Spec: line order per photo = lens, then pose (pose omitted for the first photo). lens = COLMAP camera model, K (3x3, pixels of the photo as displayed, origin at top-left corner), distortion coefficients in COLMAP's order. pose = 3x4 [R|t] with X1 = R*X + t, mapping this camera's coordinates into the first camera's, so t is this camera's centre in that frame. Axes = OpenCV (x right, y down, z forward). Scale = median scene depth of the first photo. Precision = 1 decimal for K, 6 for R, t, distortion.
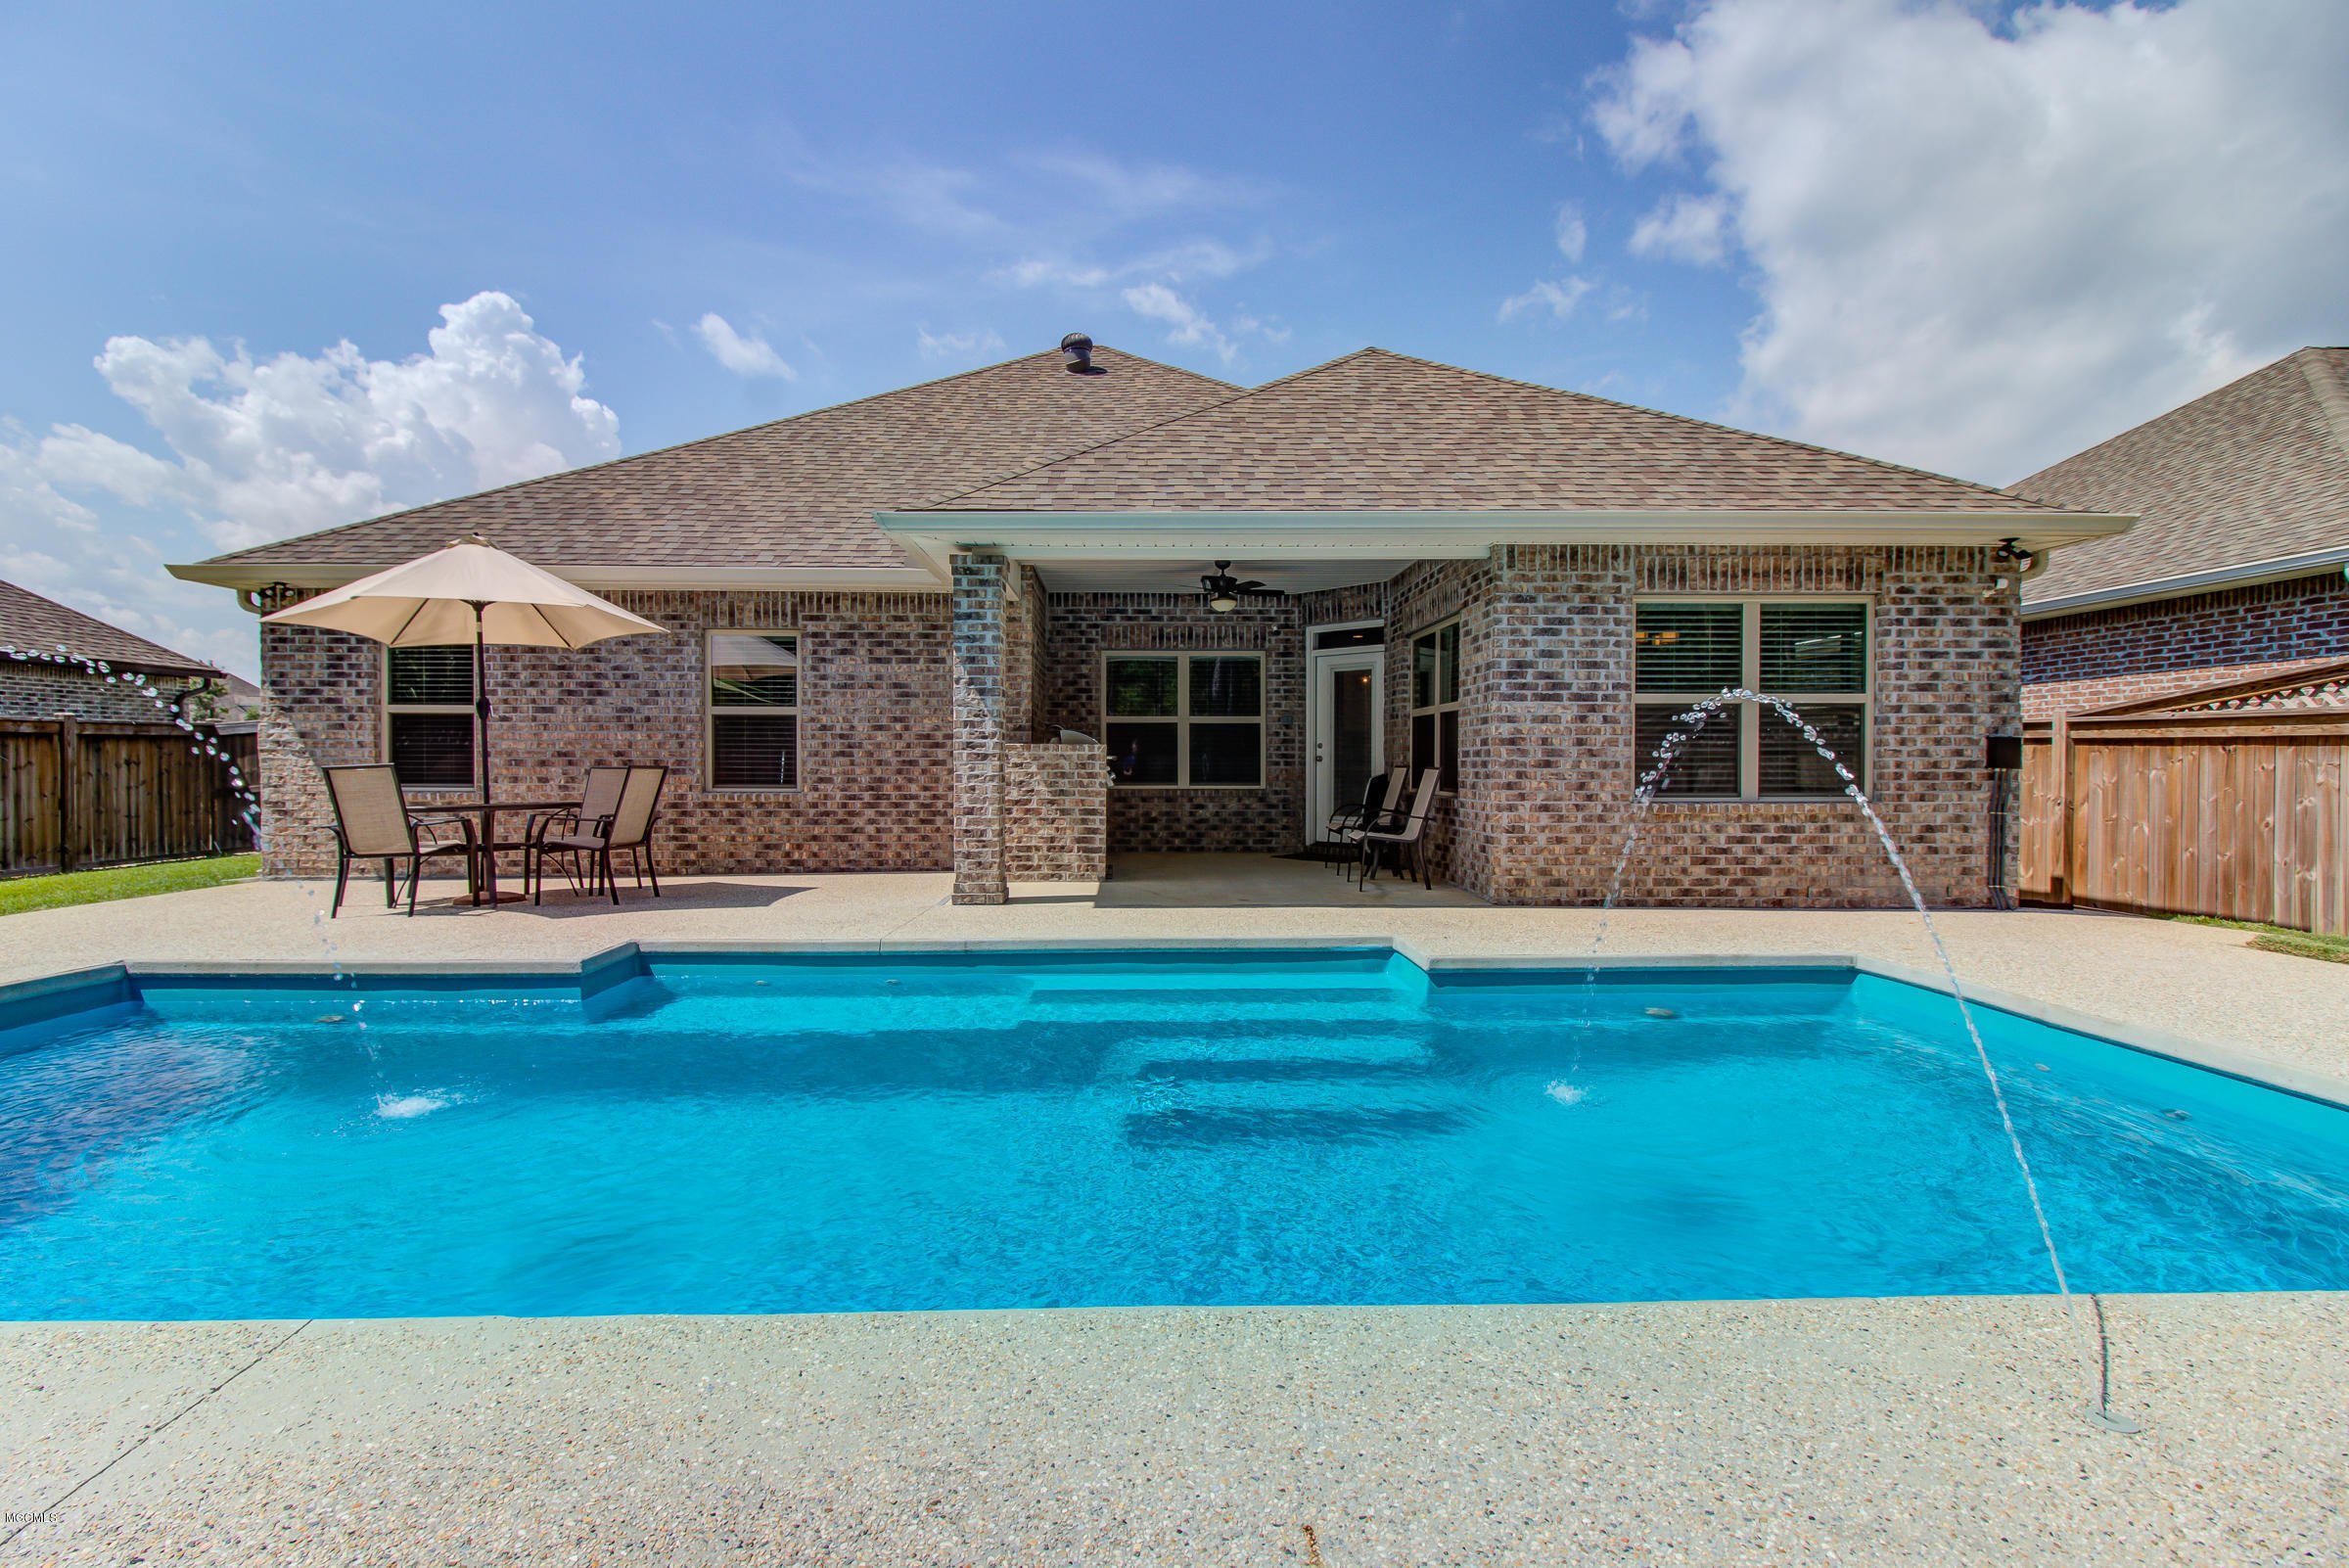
lens RADIAL K [[1080.4, 0, 1147.5], [0, 1080.4, 764.0], [0, 0, 1]] dist [0.019805, -0.013568]
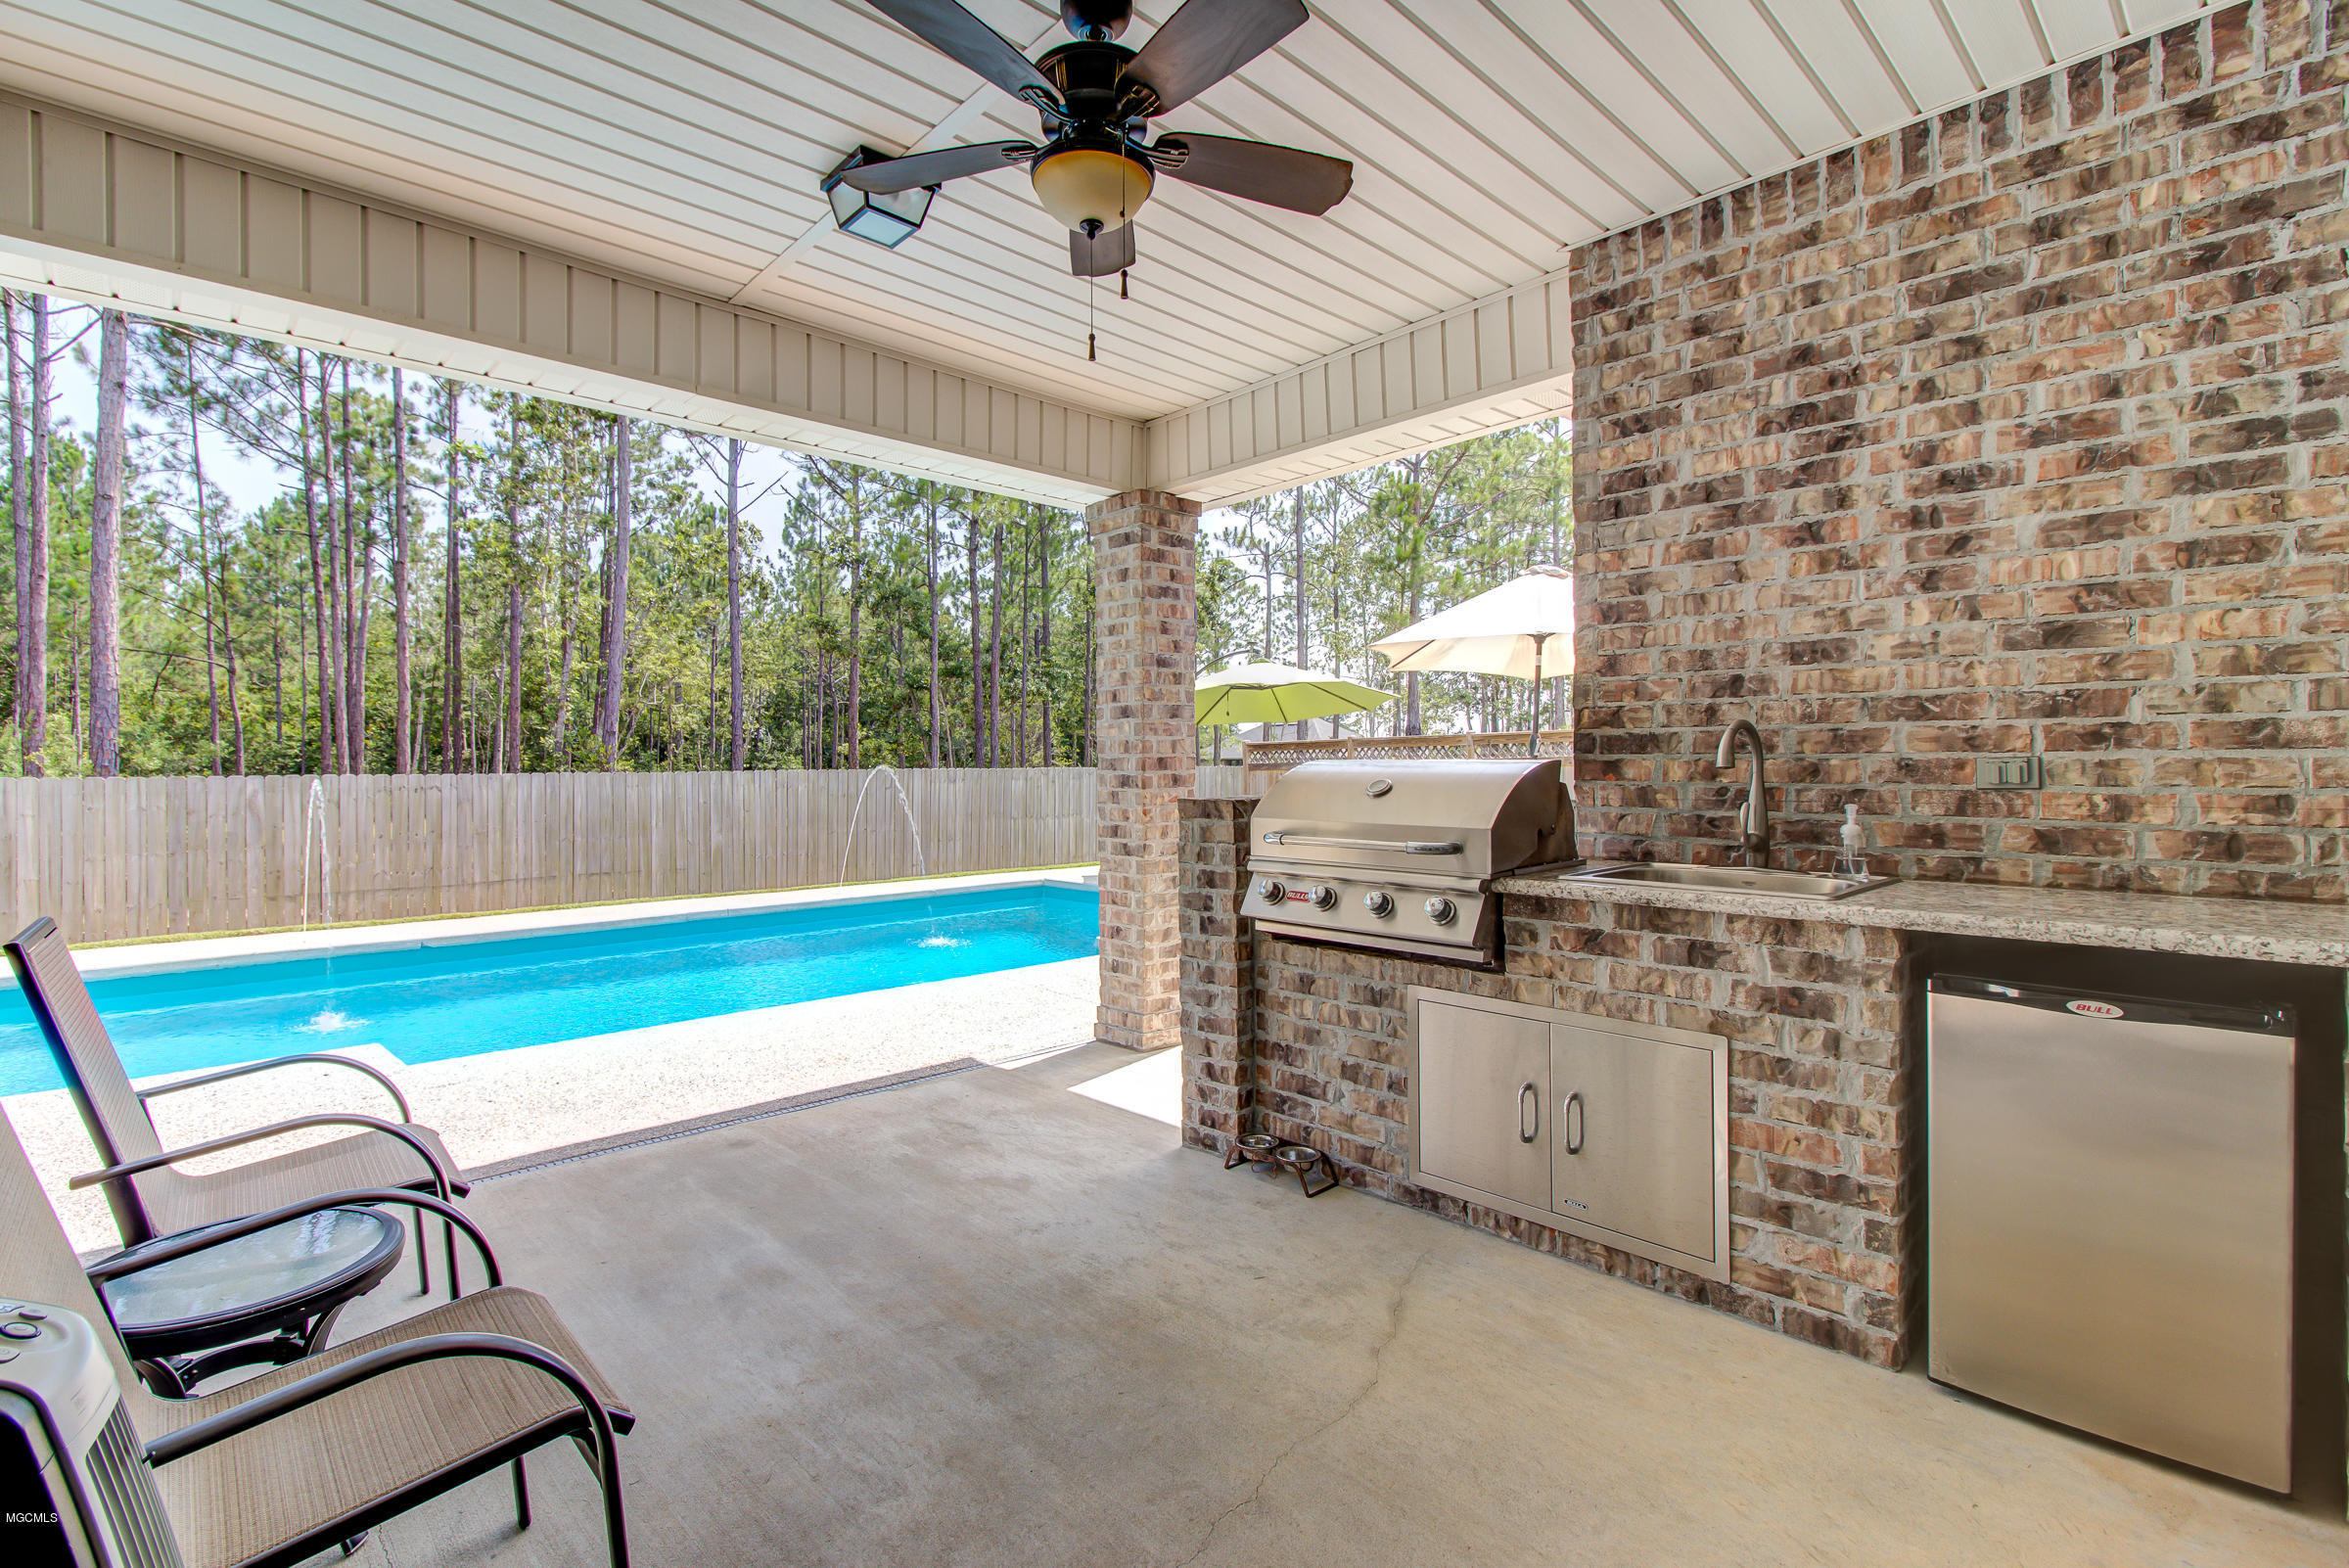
lens RADIAL K [[1080.4, 0, 1150.9], [0, 1080.4, 771.7], [0, 0, 1]] dist [0.019805, -0.013568]
pose [[-0.750050, 0.006433, -0.661350, 0.234384], [0.004363, 0.999979, 0.004779, -0.030179], [0.661367, 0.000700, -0.750063, 1.296353]]
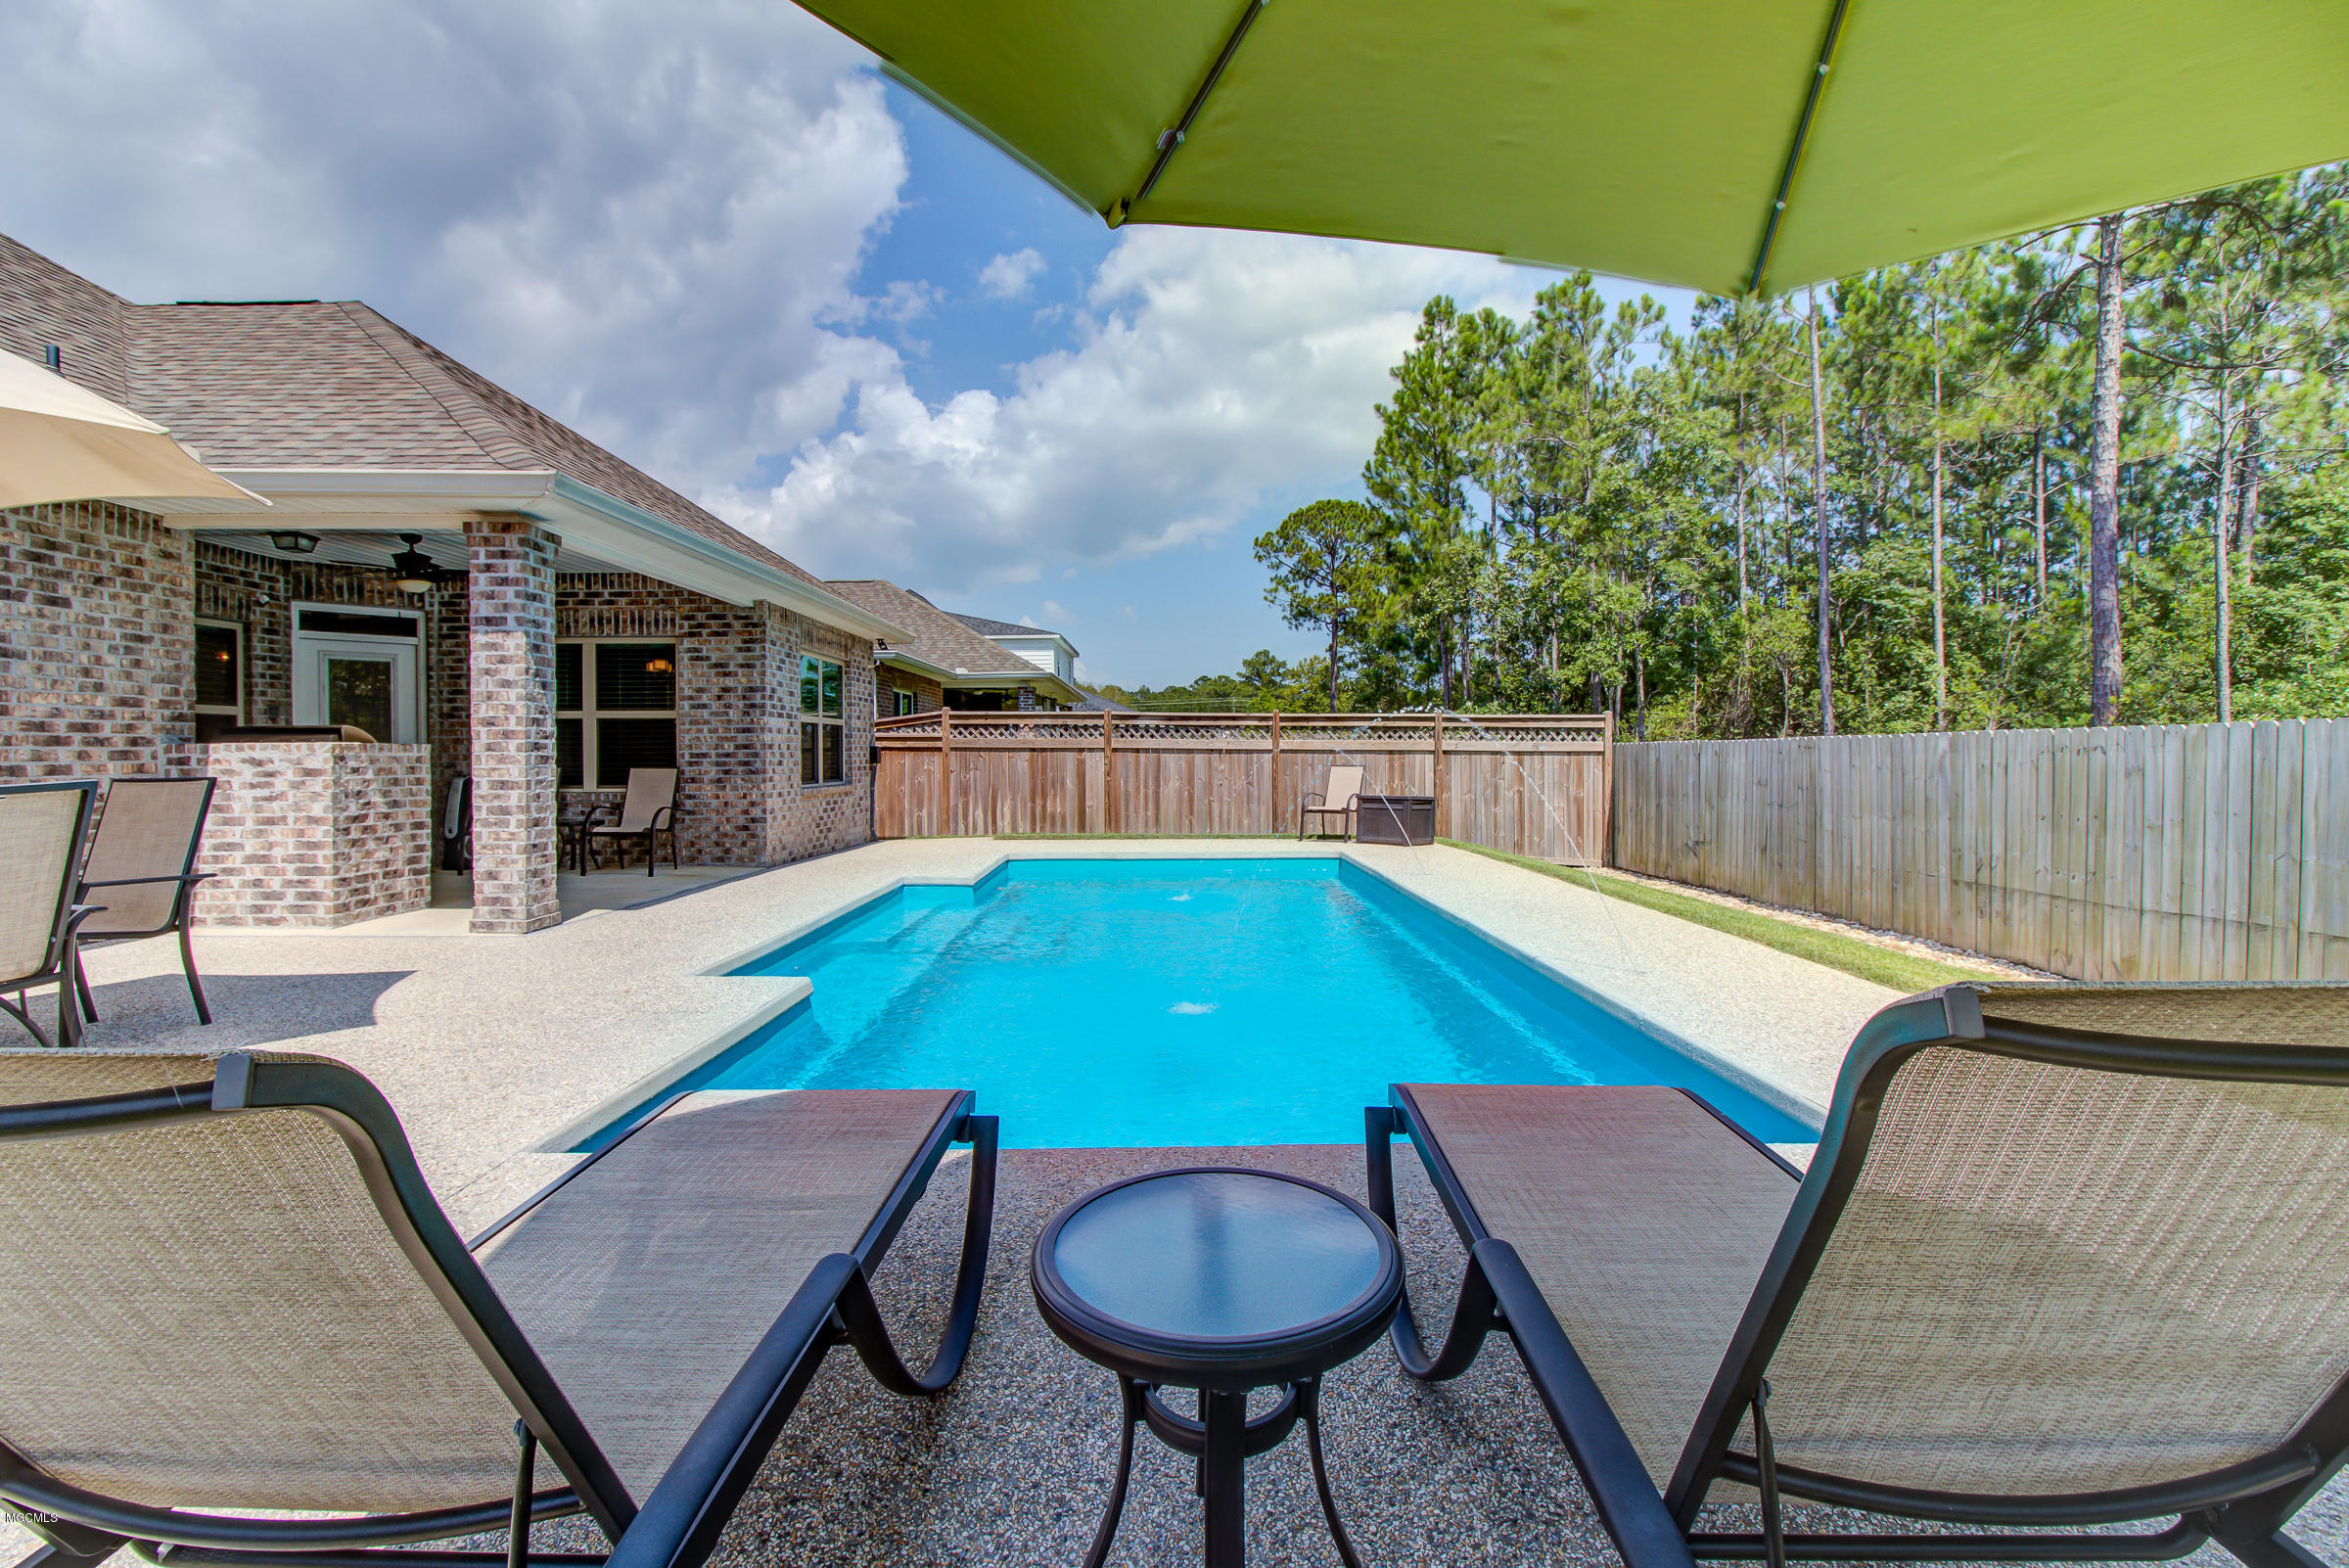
lens RADIAL K [[1080.4, 0, 1168.2], [0, 1080.4, 756.6], [0, 0, 1]] dist [0.019805, -0.013568]
pose [[0.026069, -0.001599, 0.999659, -0.875118], [0.005970, 0.999981, 0.001444, -0.006446], [-0.999642, 0.005930, 0.026078, 0.403014]]
